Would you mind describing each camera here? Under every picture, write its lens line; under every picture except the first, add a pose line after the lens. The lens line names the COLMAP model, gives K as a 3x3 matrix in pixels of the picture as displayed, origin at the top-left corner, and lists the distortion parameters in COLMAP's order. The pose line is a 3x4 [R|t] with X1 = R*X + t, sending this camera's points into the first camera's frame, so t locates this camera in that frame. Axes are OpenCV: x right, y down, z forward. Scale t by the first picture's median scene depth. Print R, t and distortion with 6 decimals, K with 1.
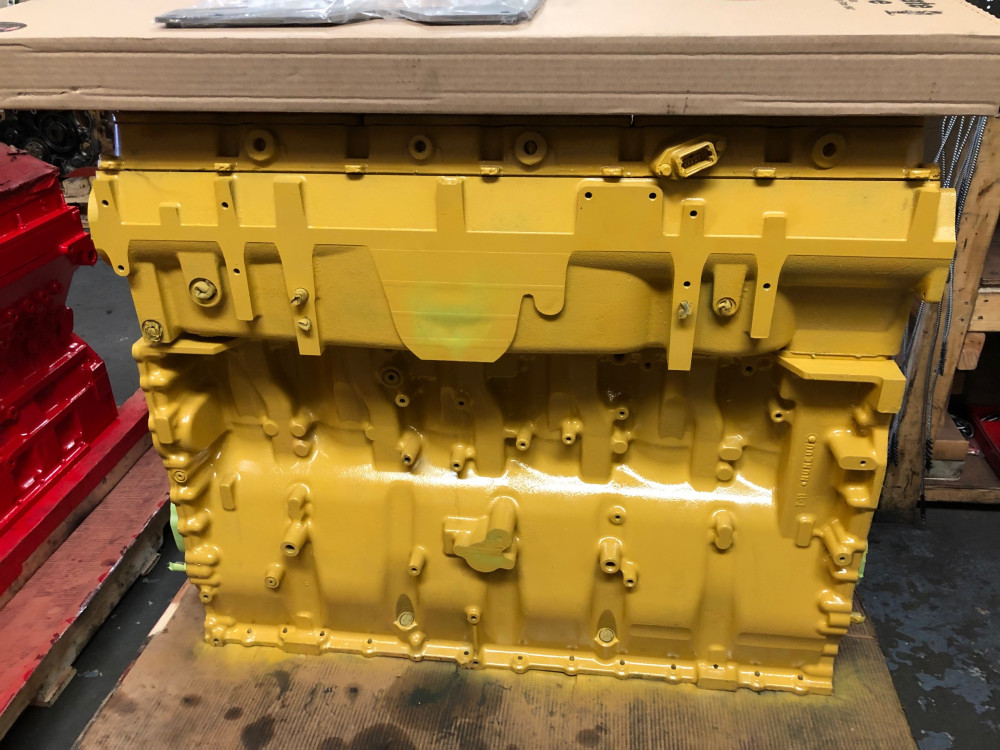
lens RADIAL K [[815.6, 0, 503.2], [0, 815.6, 376.0], [0, 0, 1]] dist [0.017941, -0.015989]
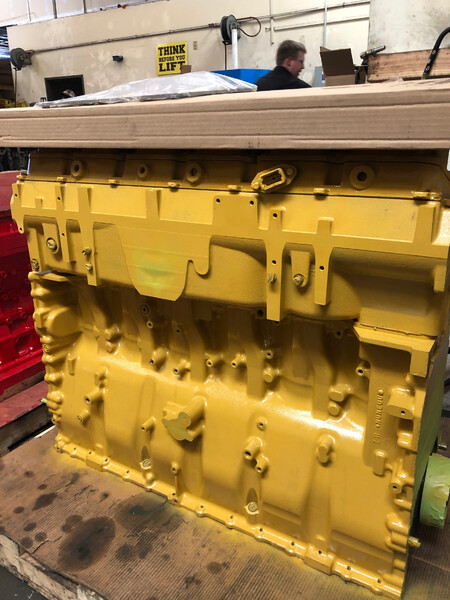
lens RADIAL K [[489.4, 0, 219.6], [0, 489.4, 301.5], [0, 0, 1]] dist [0.017941, -0.015989]
pose [[0.911185, 0.137050, -0.388535, 0.426324], [-0.191729, 0.975766, -0.105454, 0.066547], [0.364667, 0.170581, 0.915380, 0.109106]]
